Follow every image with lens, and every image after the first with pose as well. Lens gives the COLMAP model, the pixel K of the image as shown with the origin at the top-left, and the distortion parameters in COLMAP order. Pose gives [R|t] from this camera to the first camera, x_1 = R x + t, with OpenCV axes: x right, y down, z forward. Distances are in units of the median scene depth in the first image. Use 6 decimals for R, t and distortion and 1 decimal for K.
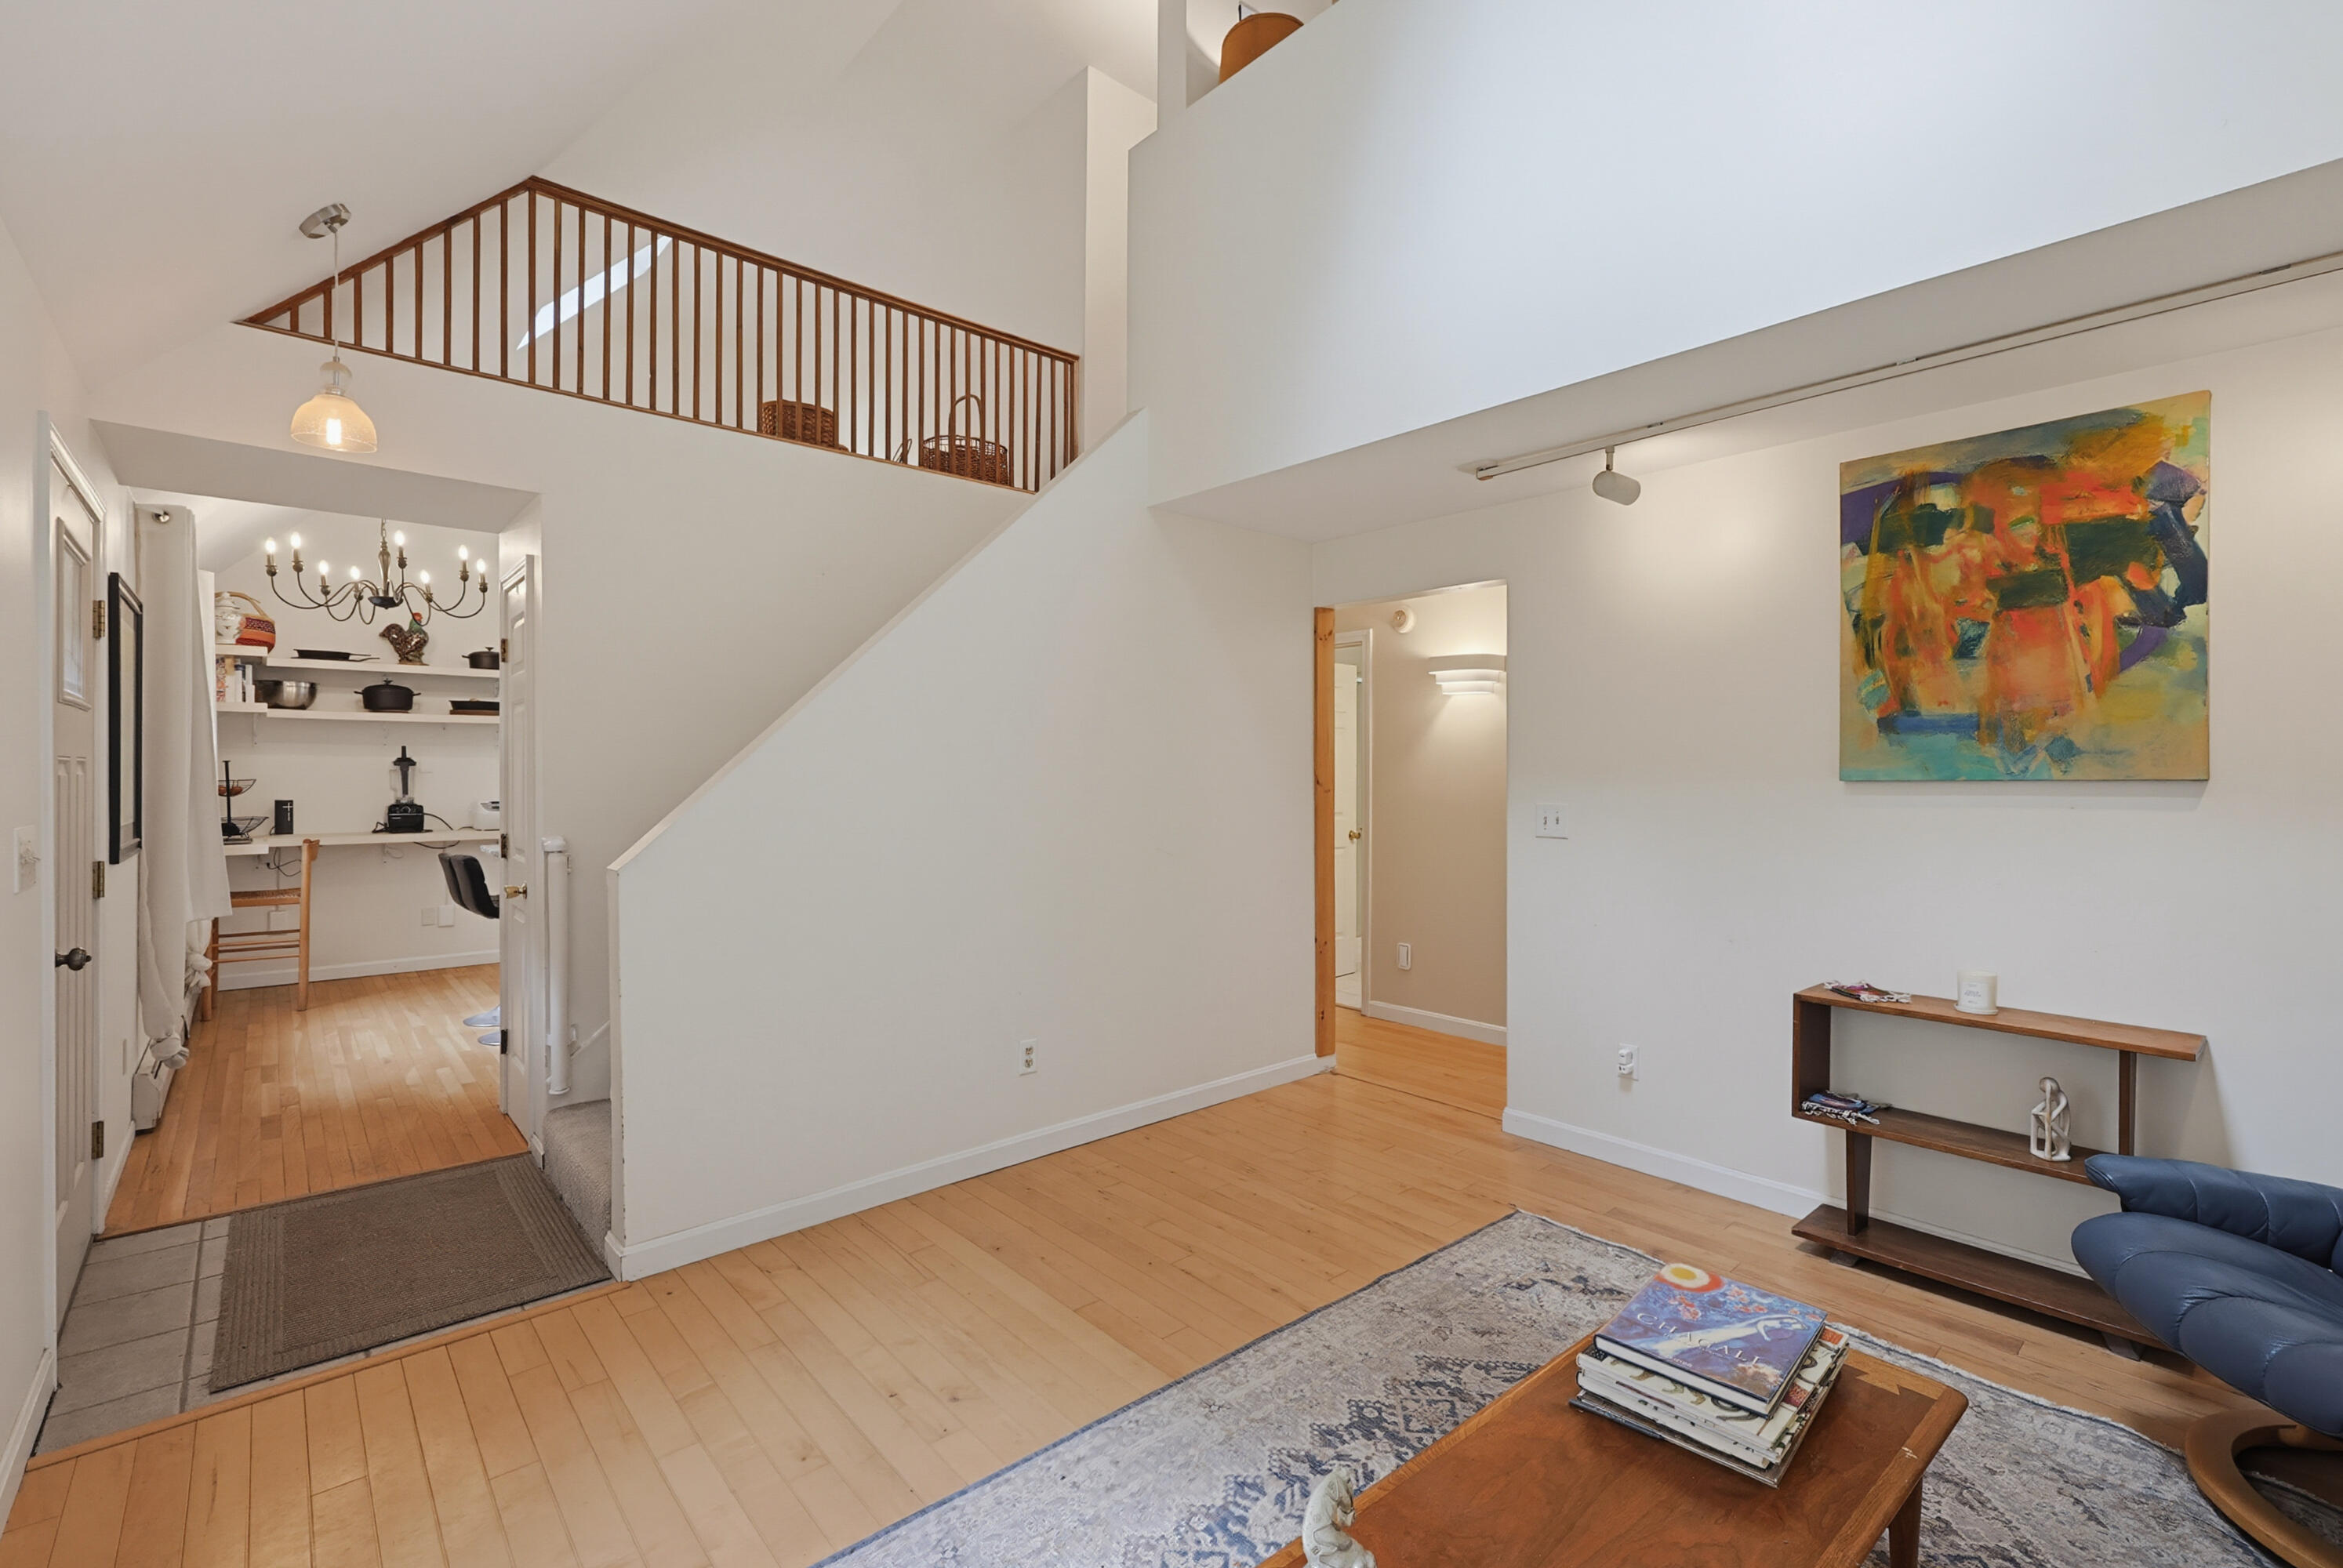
lens RADIAL K [[1038.1, 0, 1196.6], [0, 1038.1, 785.8], [0, 0, 1]] dist [-0.003488, -0.000440]
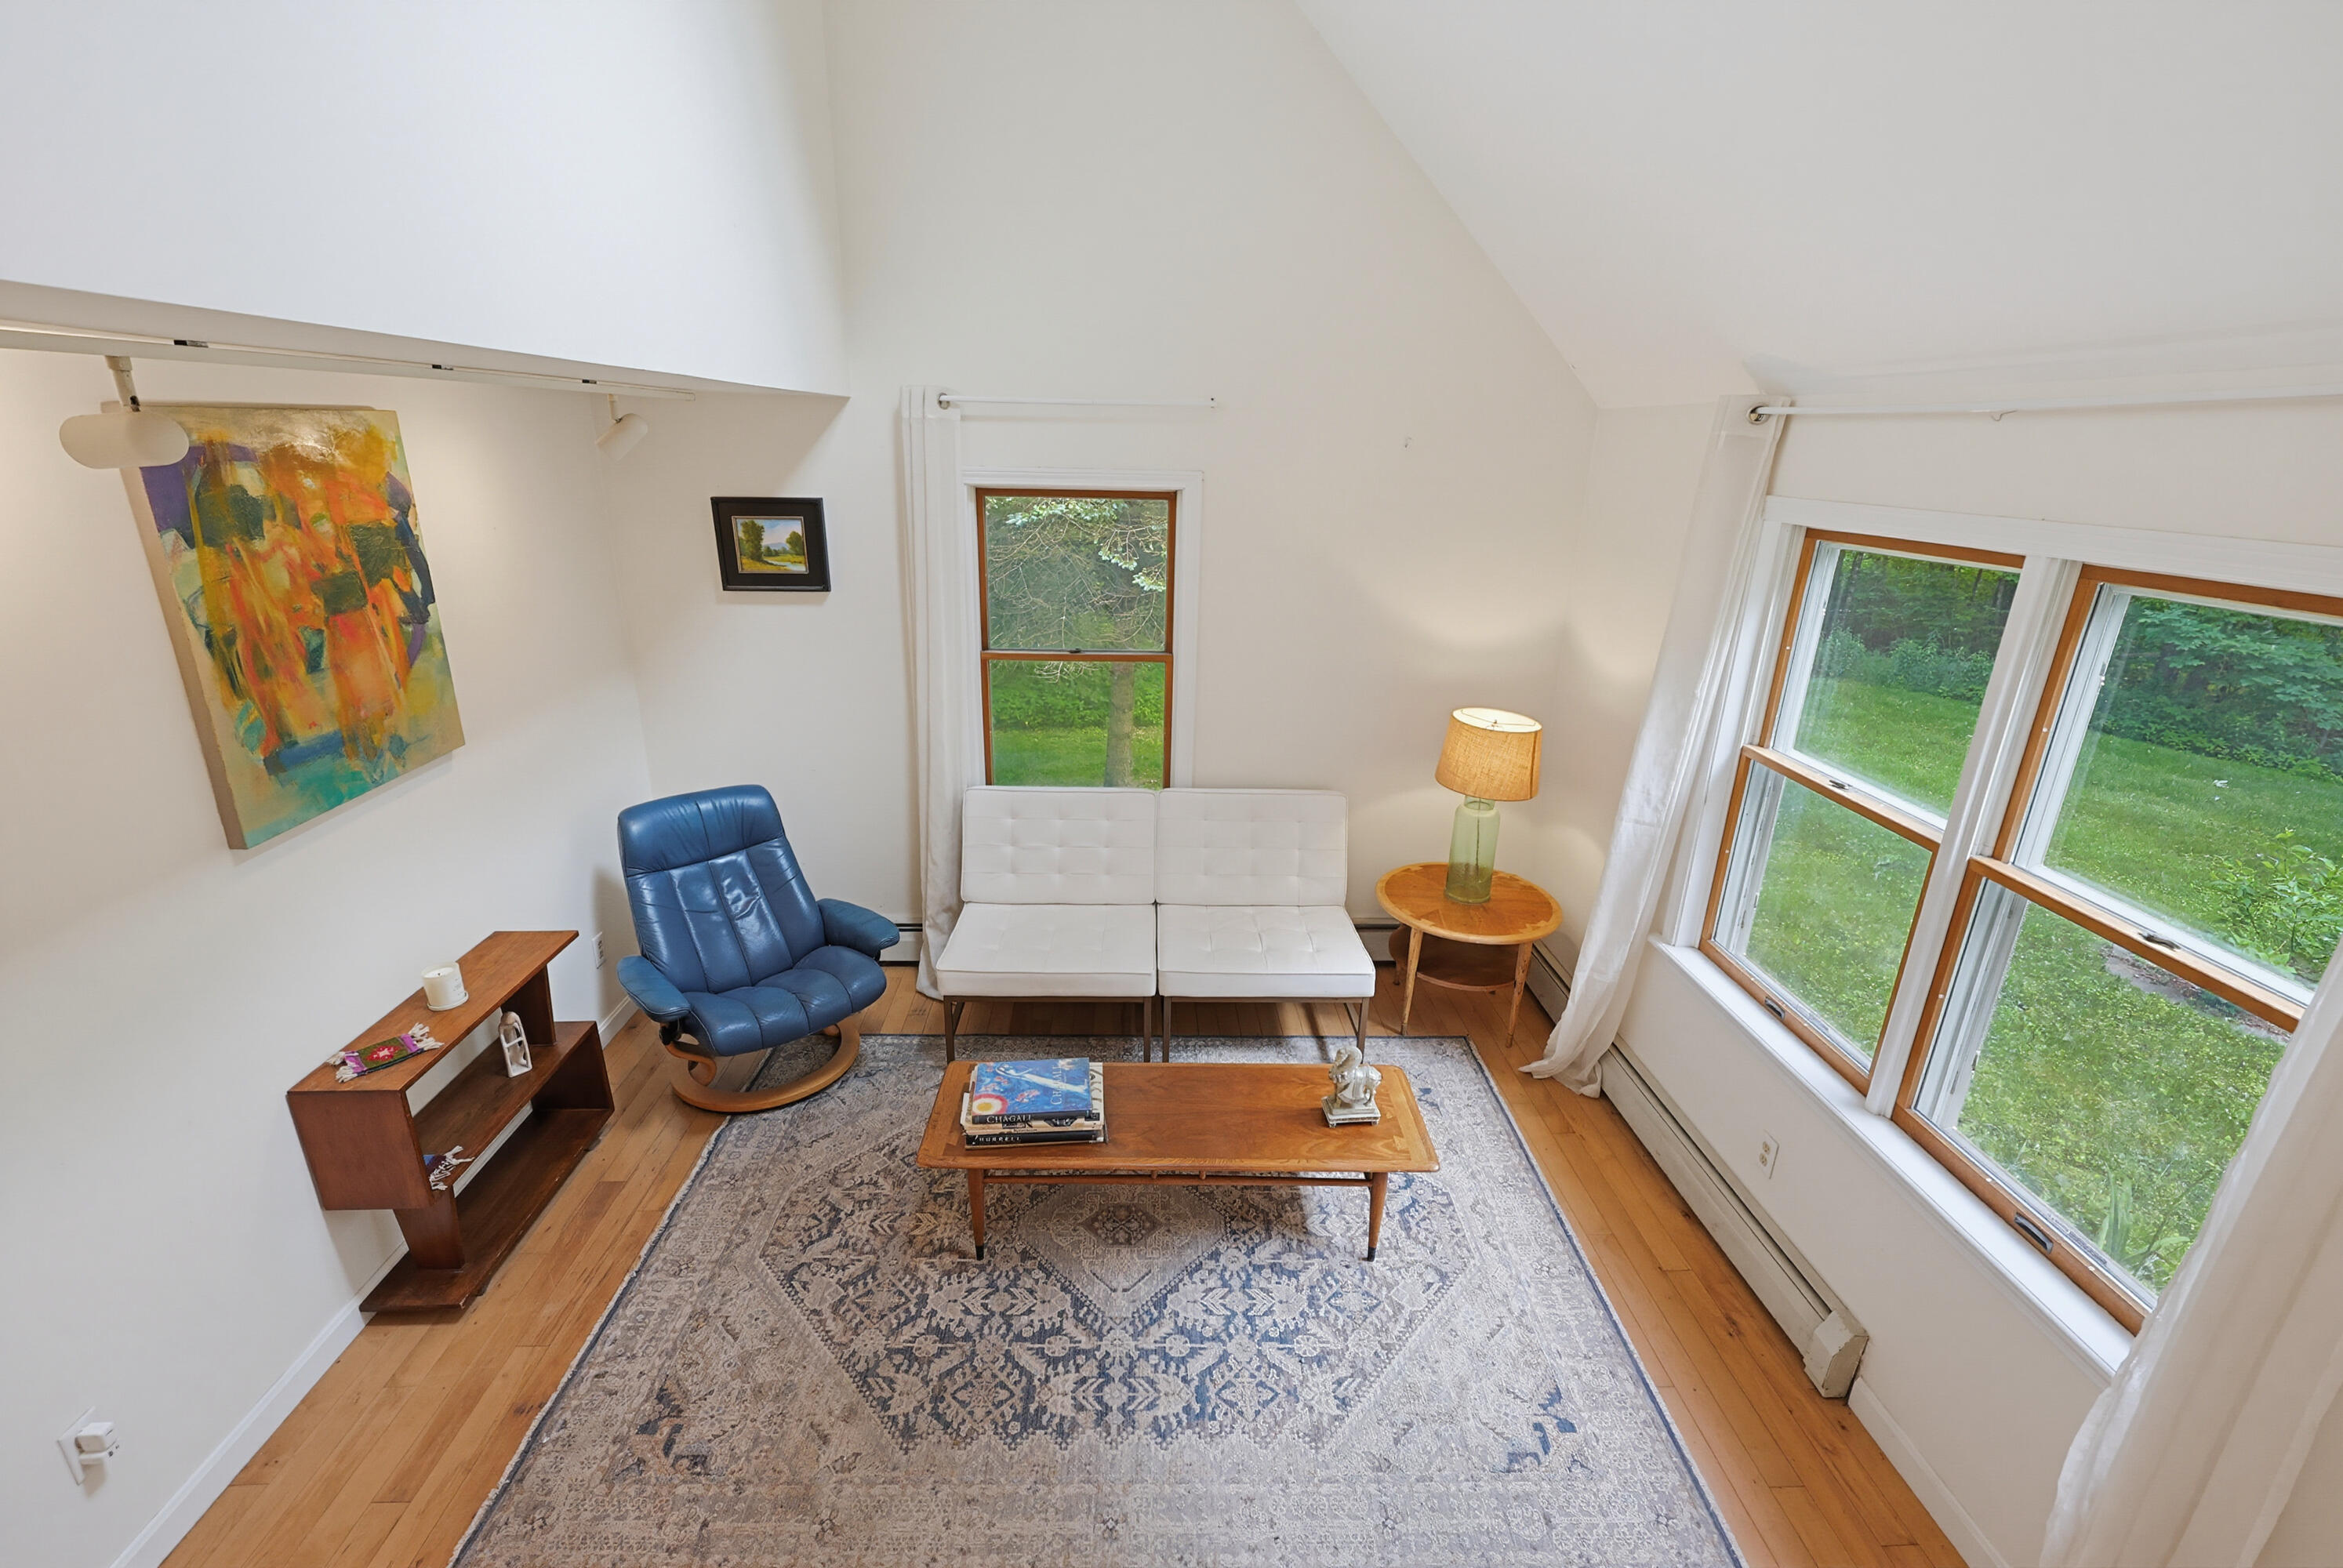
lens RADIAL K [[999.0, 0, 1175.4], [0, 999.0, 789.0], [0, 0, 1]] dist [-0.002944, -0.000136]
pose [[-0.779021, -0.231369, 0.582747, -0.365140], [-0.023862, 0.939692, 0.341189, -0.352237], [-0.626544, 0.251888, -0.737560, 1.247687]]
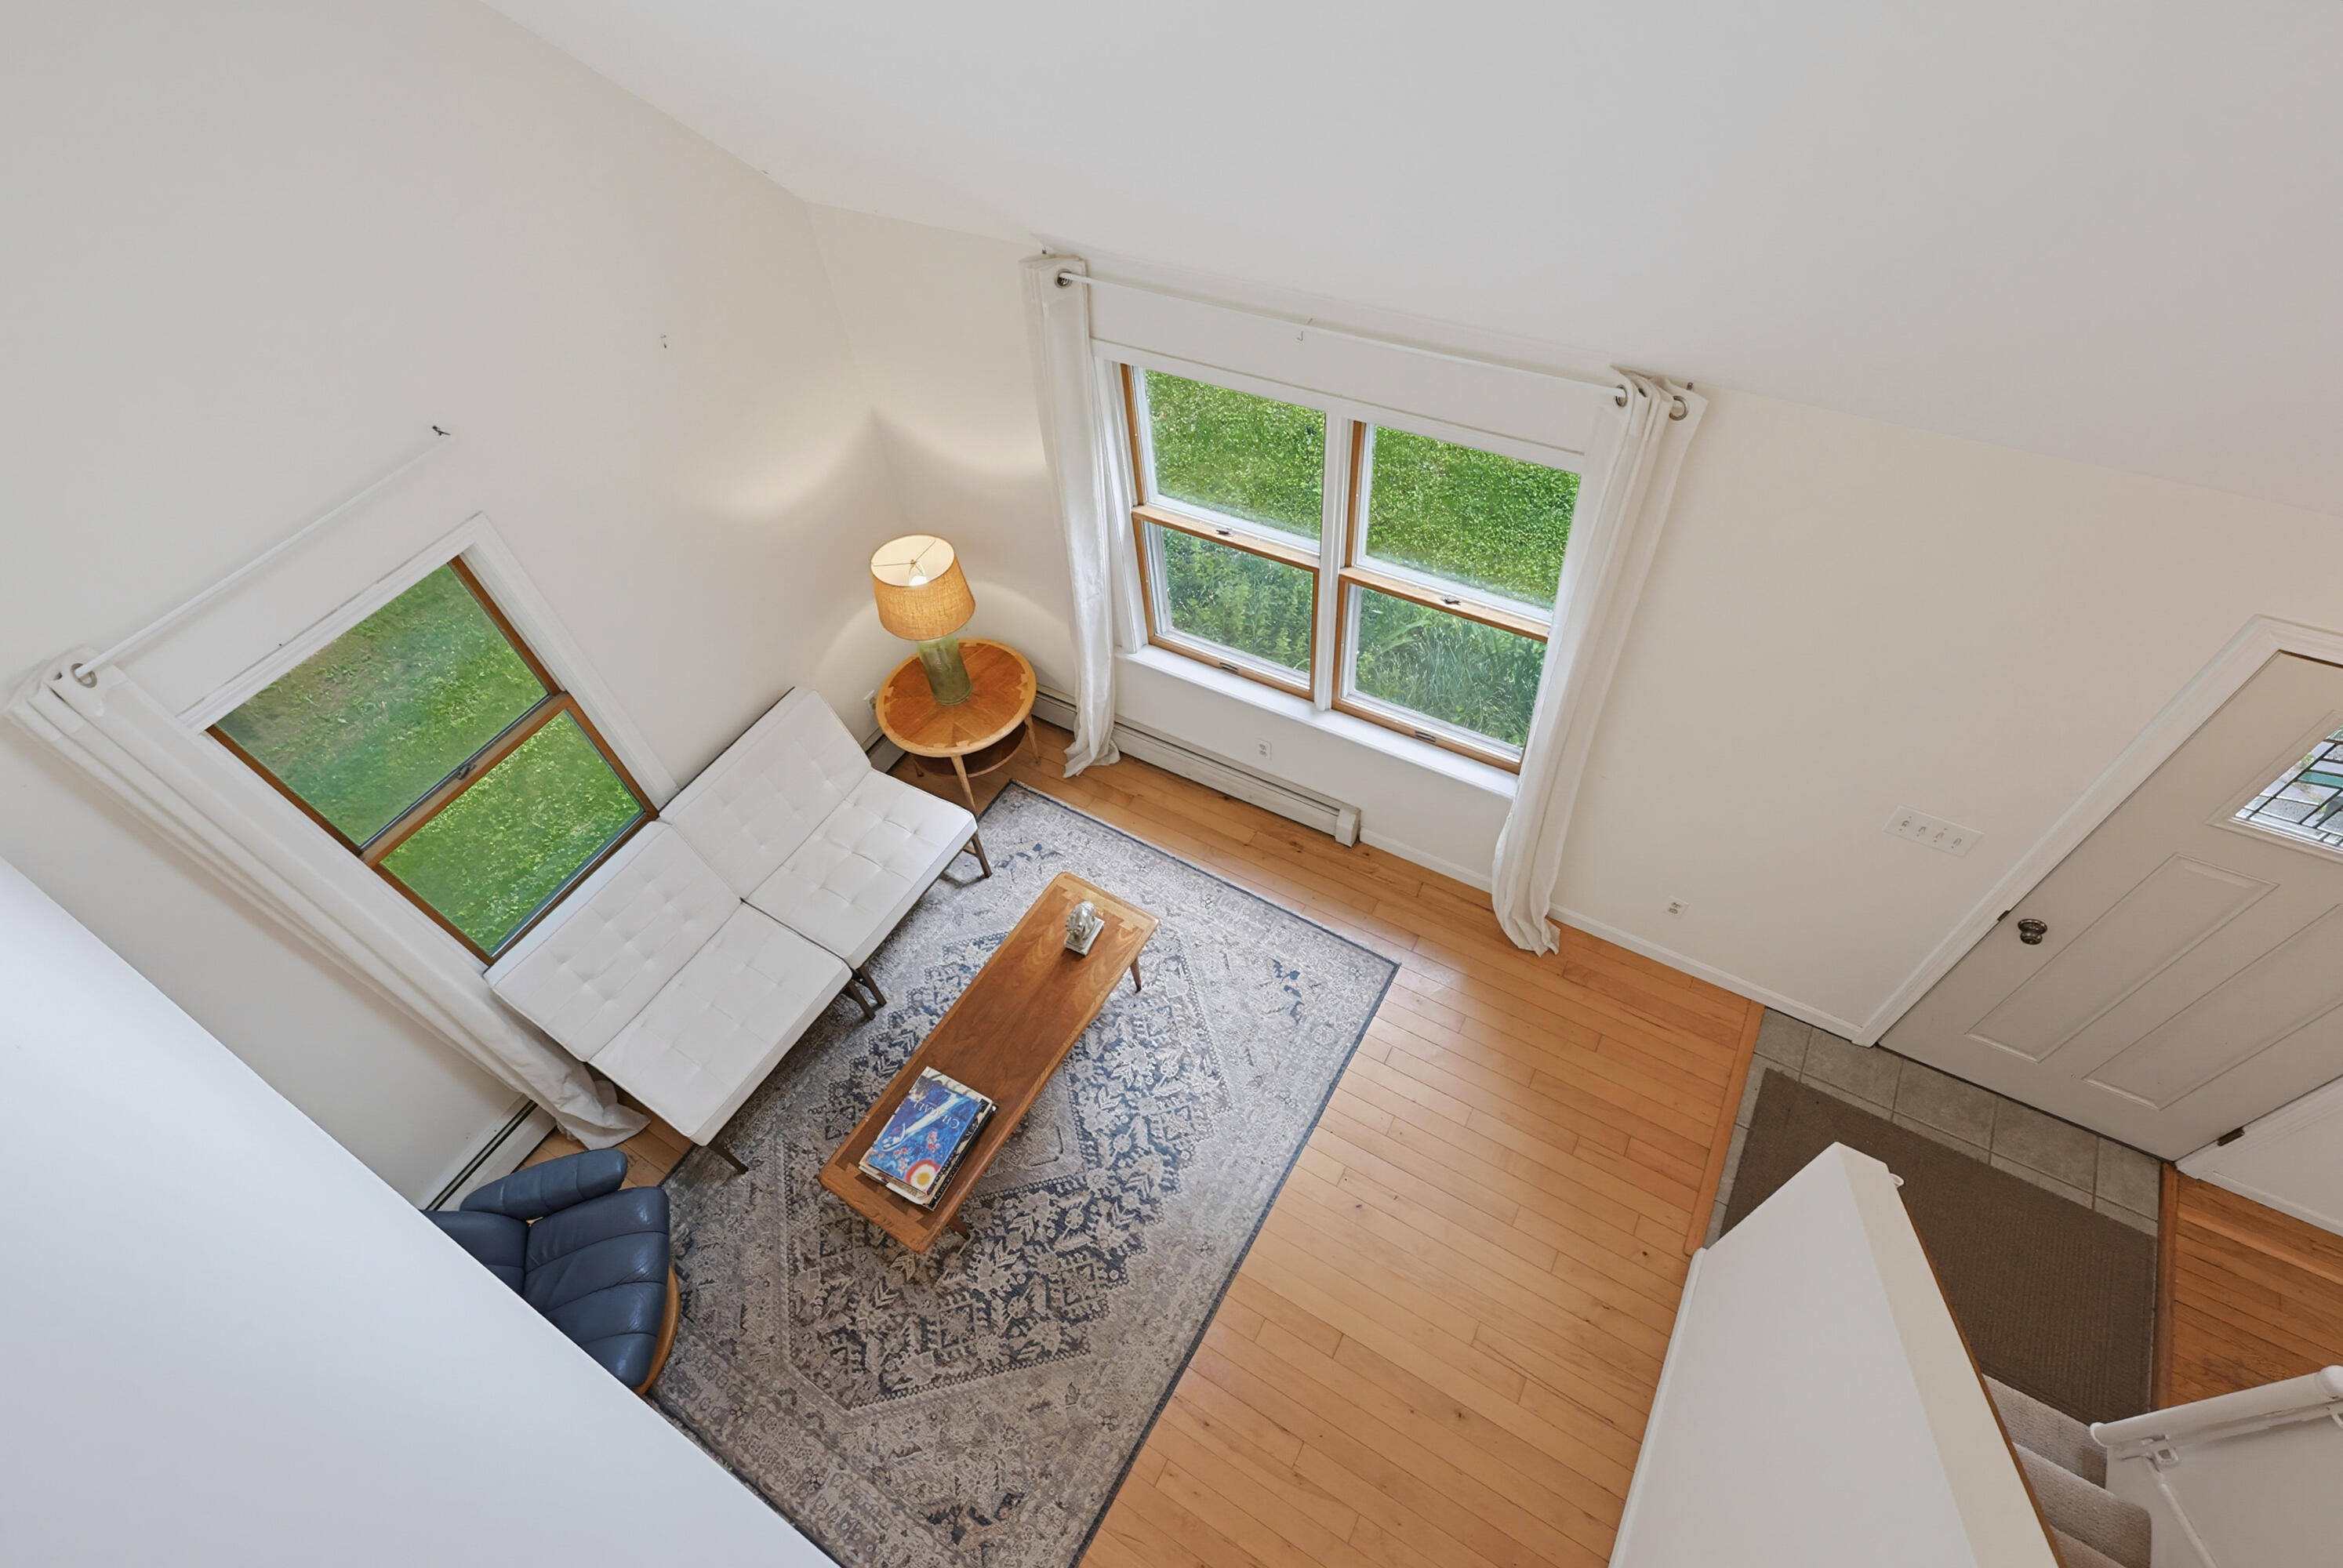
lens RADIAL K [[1038.1, 0, 1196.6], [0, 1038.1, 785.8], [0, 0, 1]] dist [-0.003488, -0.000440]
pose [[-0.947516, 0.281612, -0.151356, 0.060743], [0.060555, 0.622929, 0.779931, -0.951044], [0.313921, 0.729832, -0.607288, 1.212045]]
